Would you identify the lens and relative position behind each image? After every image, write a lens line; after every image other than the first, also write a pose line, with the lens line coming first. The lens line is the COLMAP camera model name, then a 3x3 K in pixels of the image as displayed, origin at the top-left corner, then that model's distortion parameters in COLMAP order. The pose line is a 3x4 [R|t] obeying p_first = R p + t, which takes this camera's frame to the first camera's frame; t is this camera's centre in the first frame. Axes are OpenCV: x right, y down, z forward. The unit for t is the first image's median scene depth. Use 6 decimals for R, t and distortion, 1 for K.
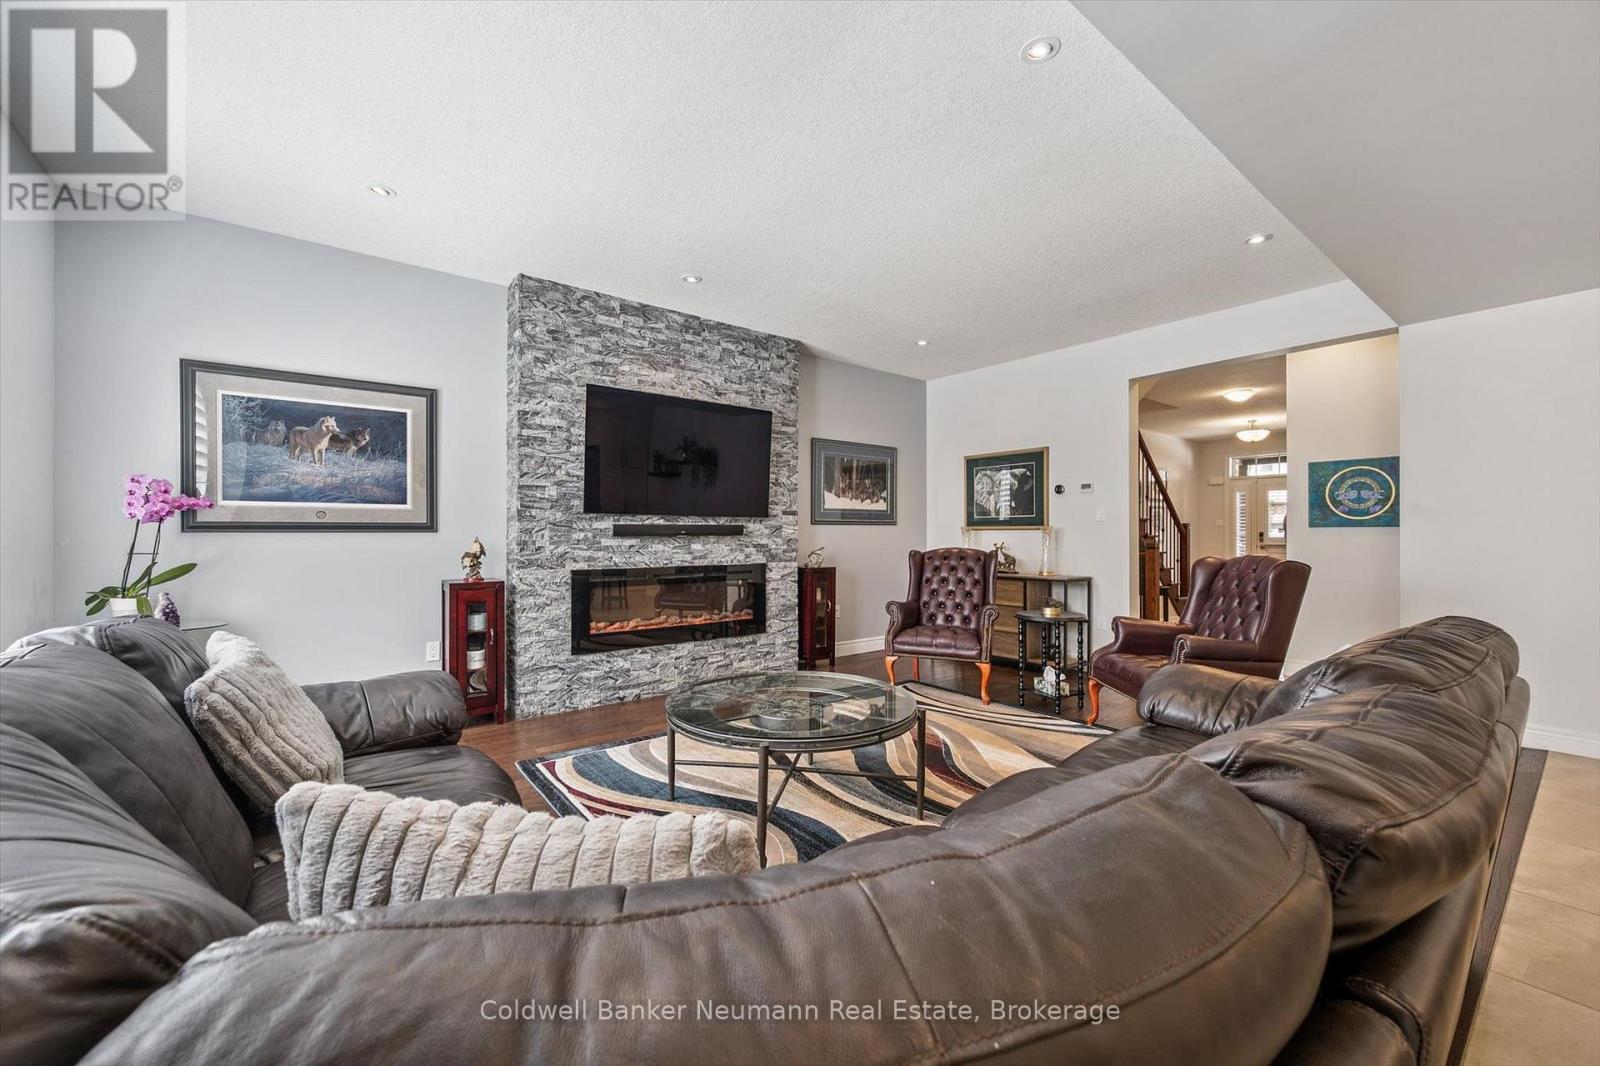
lens RADIAL K [[636.4, 0, 800.2], [0, 636.4, 533.8], [0, 0, 1]] dist [0.001744, 0.000718]
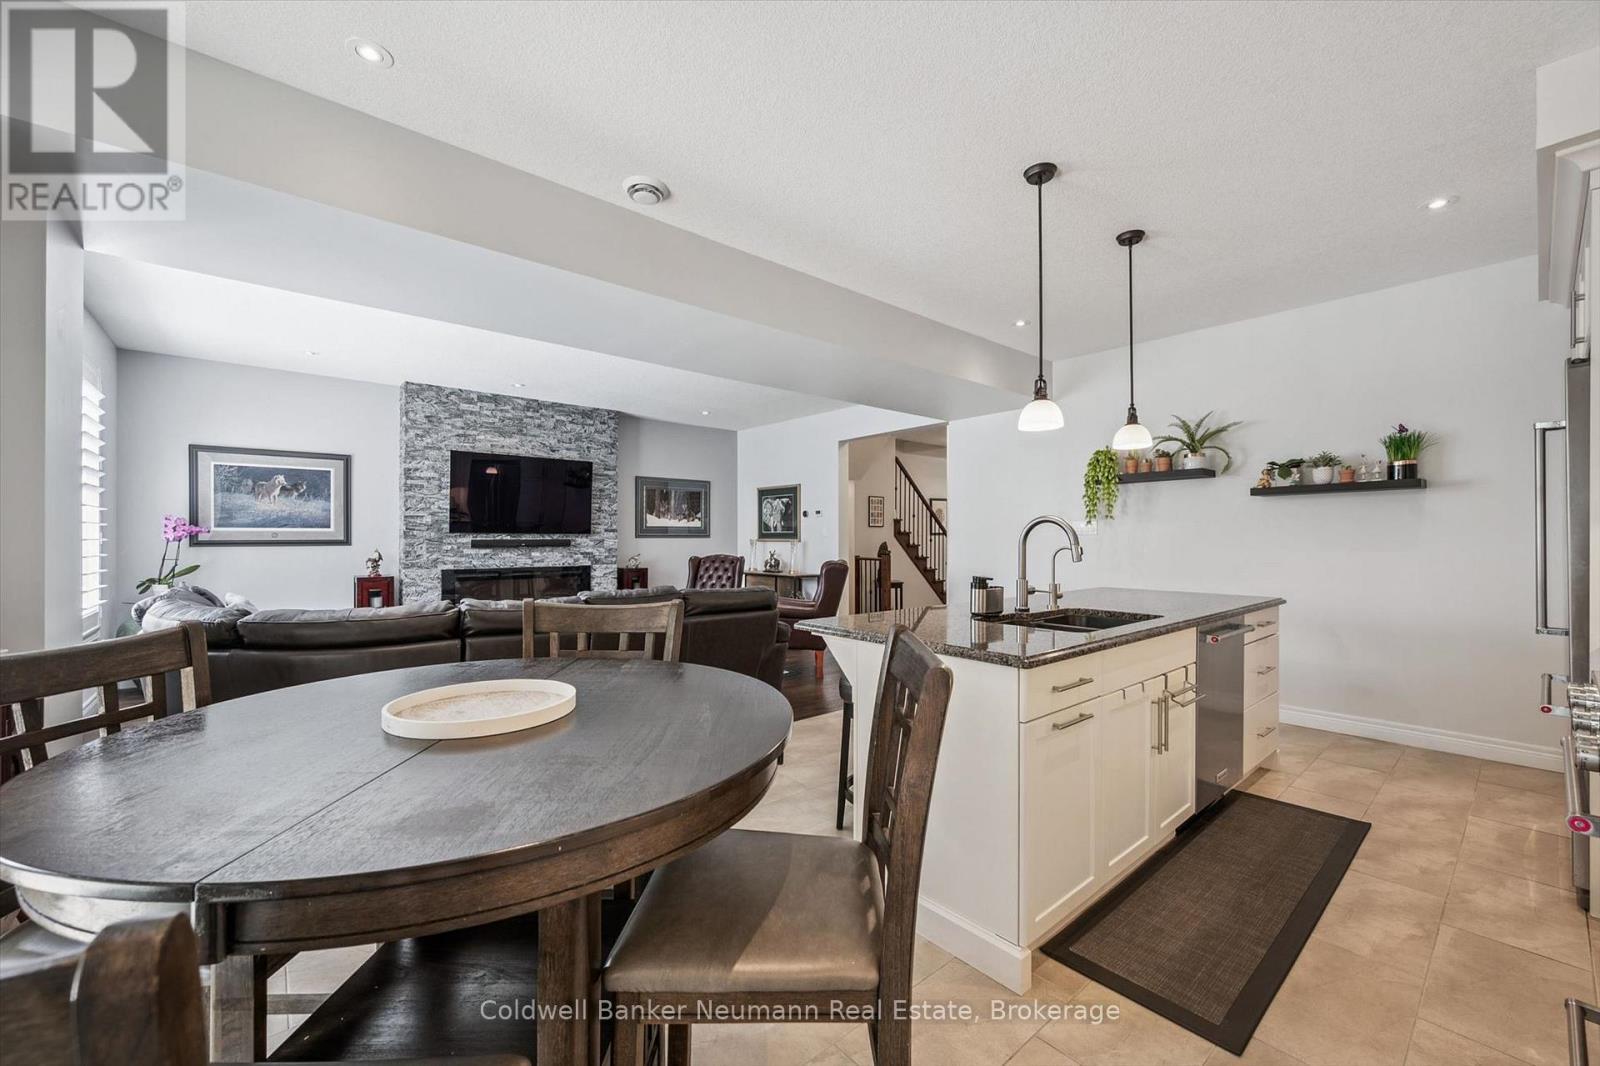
lens RADIAL K [[636.4, 0, 799.5], [0, 636.4, 537.8], [0, 0, 1]] dist [0.001744, 0.000718]
pose [[0.999223, 0.000561, 0.039417, 0.423818], [-0.000579, 1.000000, 0.000450, -0.020403], [-0.039416, -0.000472, 0.999223, -0.550439]]
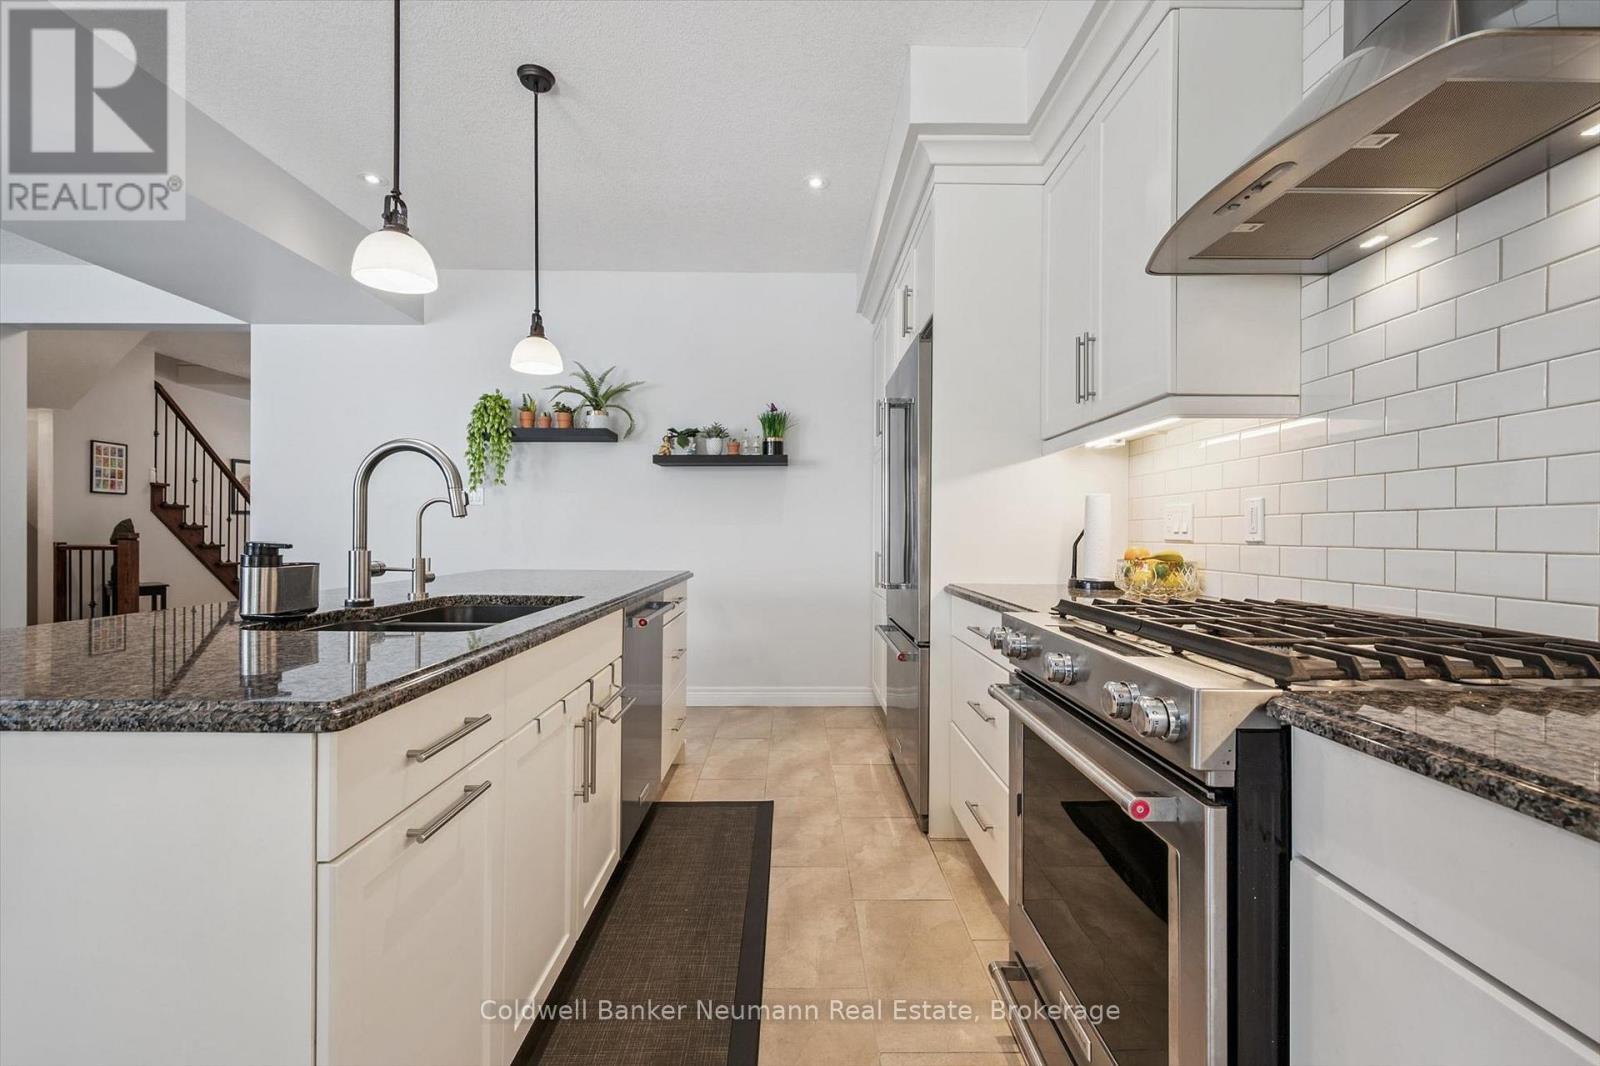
lens RADIAL K [[692.7, 0, 803.1], [0, 692.7, 534.4], [0, 0, 1]] dist [-0.000168, -0.000355]
pose [[0.609240, 0.002719, 0.792981, 0.513725], [-0.007634, 0.999968, 0.002436, 0.010073], [-0.792949, -0.007538, 0.609241, -0.360599]]
